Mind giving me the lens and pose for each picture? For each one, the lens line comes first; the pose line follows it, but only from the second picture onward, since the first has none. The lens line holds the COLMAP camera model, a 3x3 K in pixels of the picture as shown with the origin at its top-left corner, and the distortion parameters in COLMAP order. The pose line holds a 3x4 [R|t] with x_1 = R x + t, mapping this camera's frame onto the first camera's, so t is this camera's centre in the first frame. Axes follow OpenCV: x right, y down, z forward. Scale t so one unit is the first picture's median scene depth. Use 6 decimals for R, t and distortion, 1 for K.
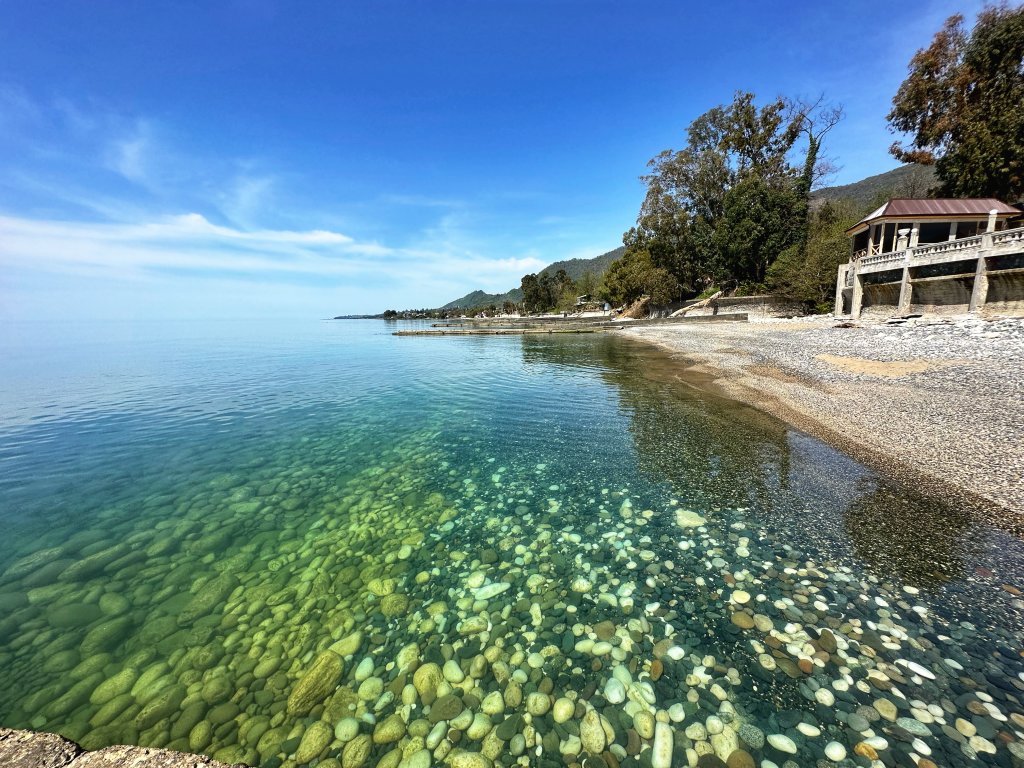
lens RADIAL K [[412.1, 0, 512.2], [0, 412.1, 385.7], [0, 0, 1]] dist [-0.003471, 0.001376]
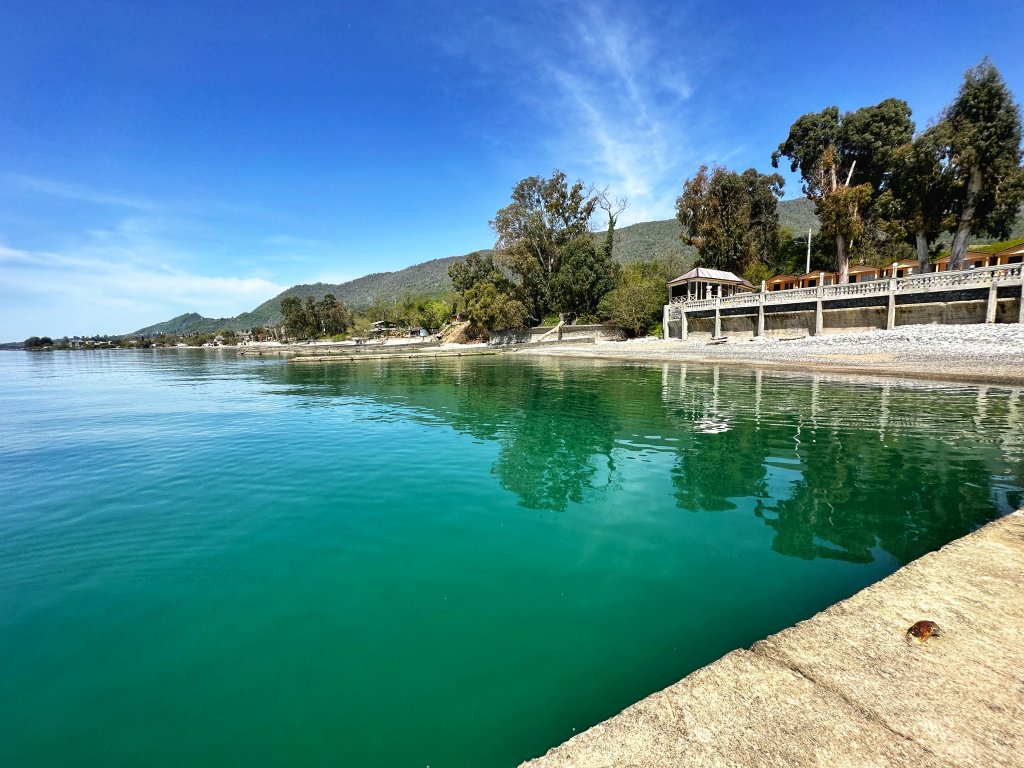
lens RADIAL K [[412.1, 0, 507.5], [0, 412.1, 385.2], [0, 0, 1]] dist [-0.003471, 0.001376]
pose [[0.839012, -0.064402, 0.540287, -0.607897], [0.099962, 0.994314, -0.036710, -0.003312], [-0.534851, 0.084808, 0.840679, 0.066929]]
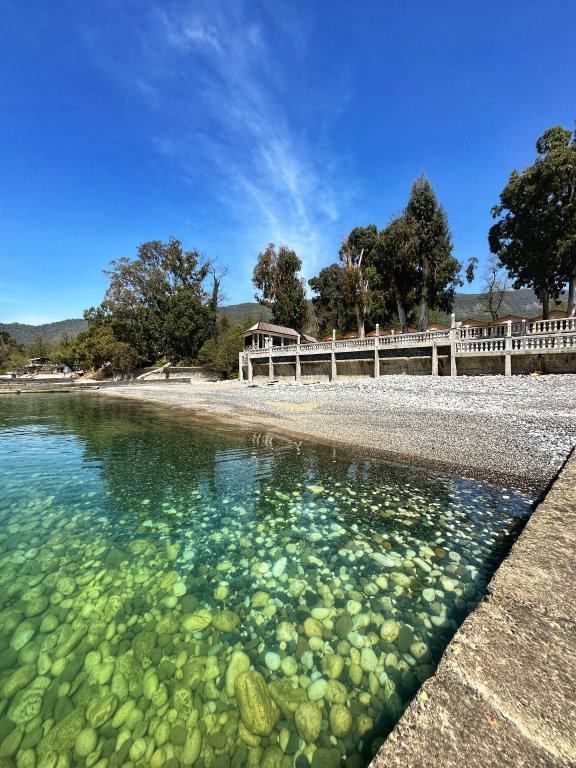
lens RADIAL K [[309.0, 0, 287.9], [0, 309.0, 383.7], [0, 0, 1]] dist [-0.003471, 0.001376]
pose [[0.644845, 0.008373, 0.764267, -0.094095], [0.109134, 0.988685, -0.102913, -0.001341], [-0.756482, 0.149770, 0.636635, 0.021070]]
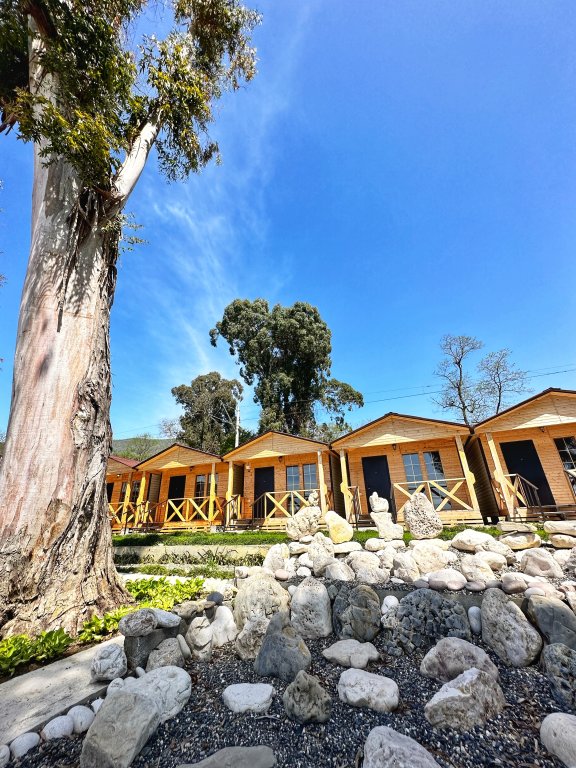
lens RADIAL K [[309.0, 0, 287.7], [0, 309.0, 382.4], [0, 0, 1]] dist [-0.003471, 0.001376]
pose [[0.369087, 0.393108, 0.842164, 1.046157], [0.172998, 0.861247, -0.477833, -0.253868], [-0.913152, 0.322055, 0.249868, 0.494430]]
